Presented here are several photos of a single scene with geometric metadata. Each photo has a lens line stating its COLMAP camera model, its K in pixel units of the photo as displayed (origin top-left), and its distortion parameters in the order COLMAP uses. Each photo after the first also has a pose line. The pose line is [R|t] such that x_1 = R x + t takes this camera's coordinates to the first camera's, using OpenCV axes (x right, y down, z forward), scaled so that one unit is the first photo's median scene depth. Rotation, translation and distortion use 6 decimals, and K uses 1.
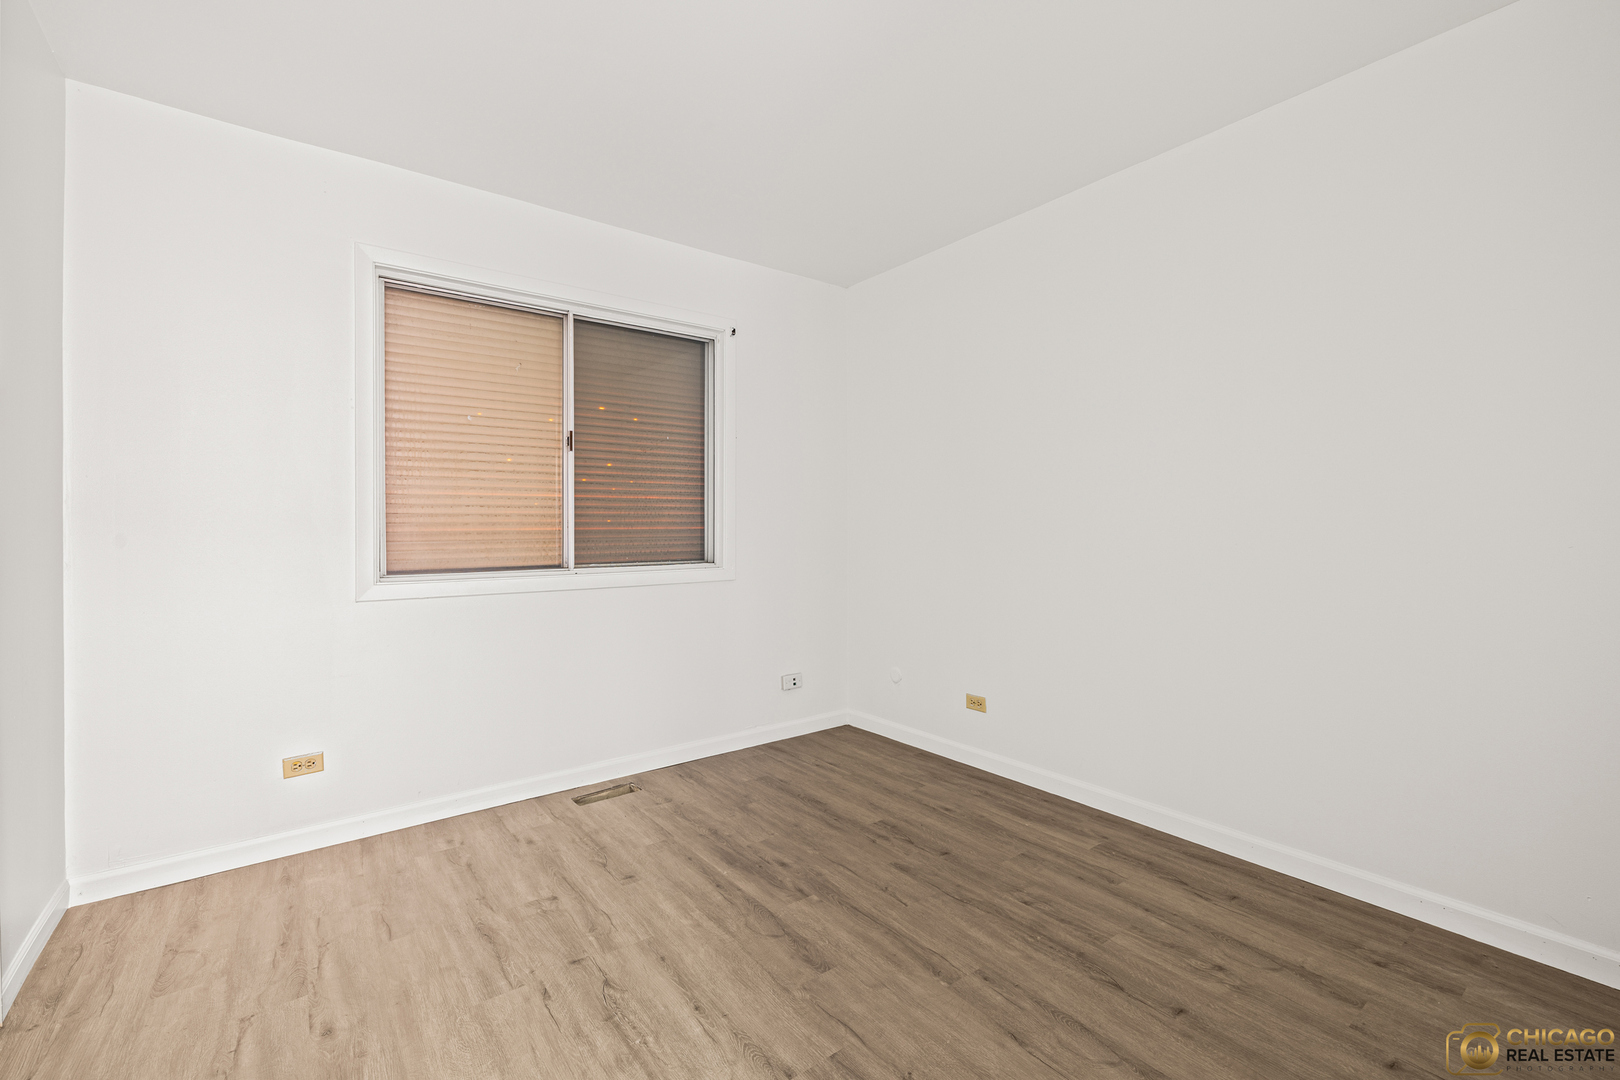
lens RADIAL K [[683.2, 0, 806.8], [0, 683.2, 532.3], [0, 0, 1]] dist [-0.001286, 0.000038]
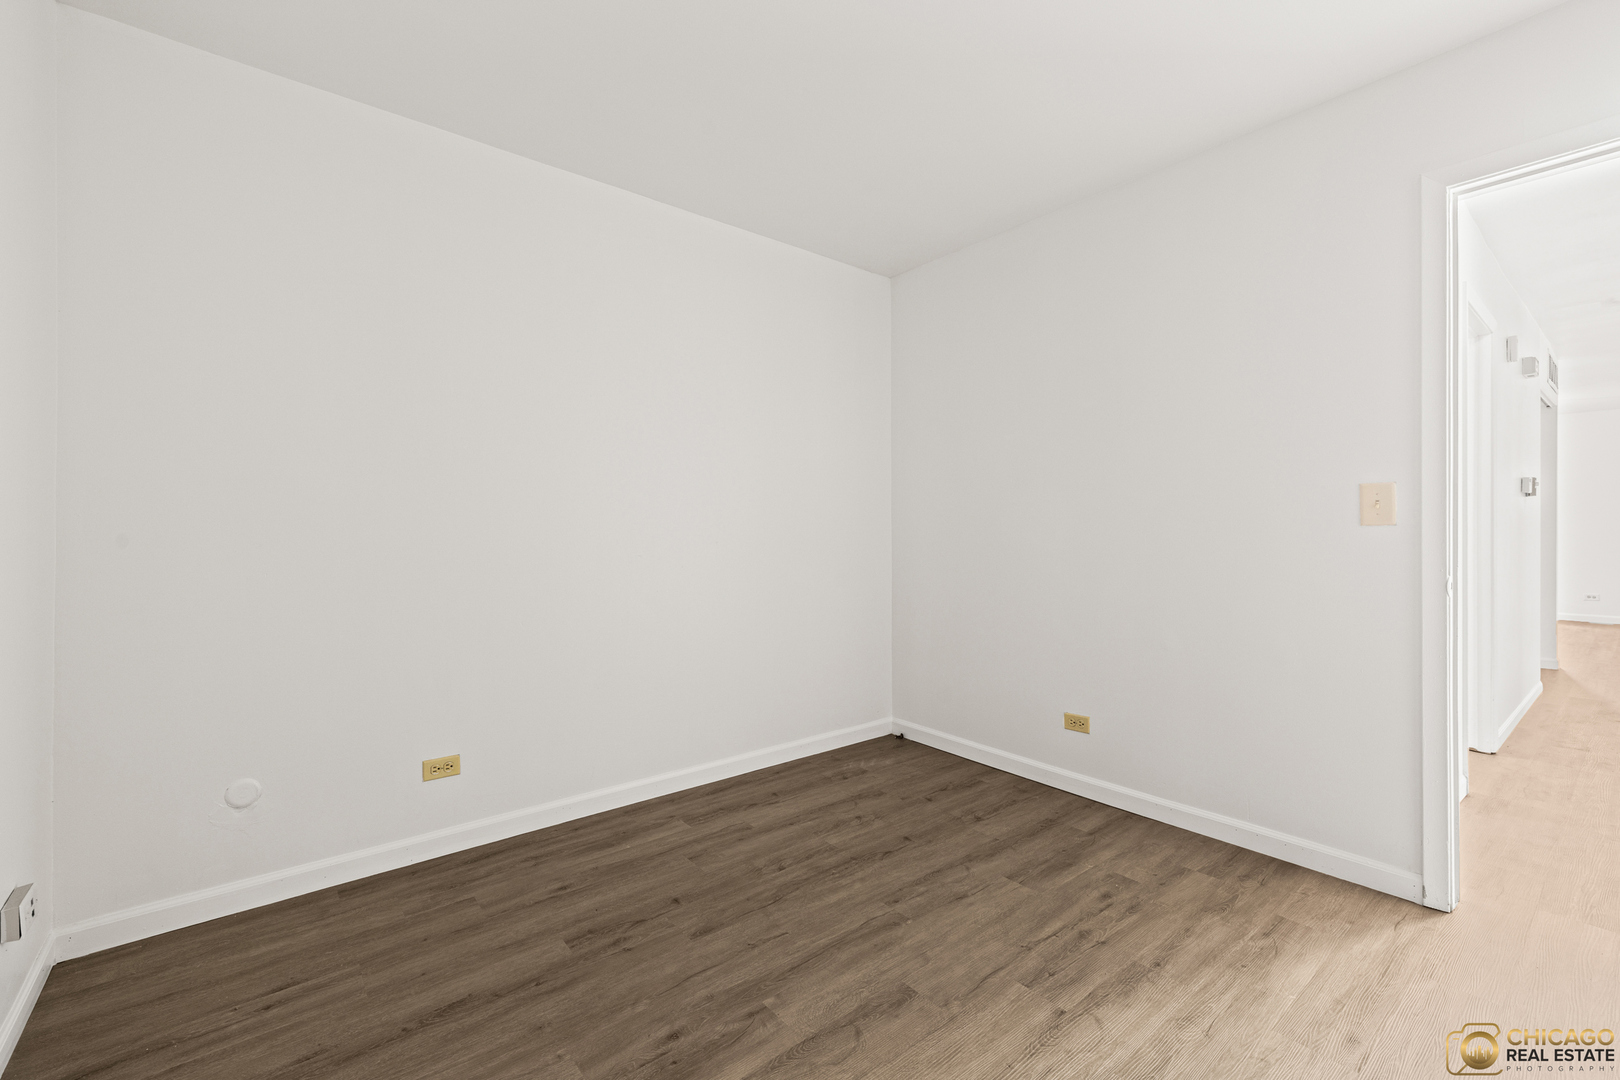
lens RADIAL K [[683.2, 0, 807.0], [0, 683.2, 536.5], [0, 0, 1]] dist [-0.001286, 0.000038]
pose [[-0.032986, -0.004759, 0.999444, -0.692841], [0.010938, 0.999927, 0.005122, 0.006840], [-0.999396, 0.011101, -0.032931, 0.893809]]
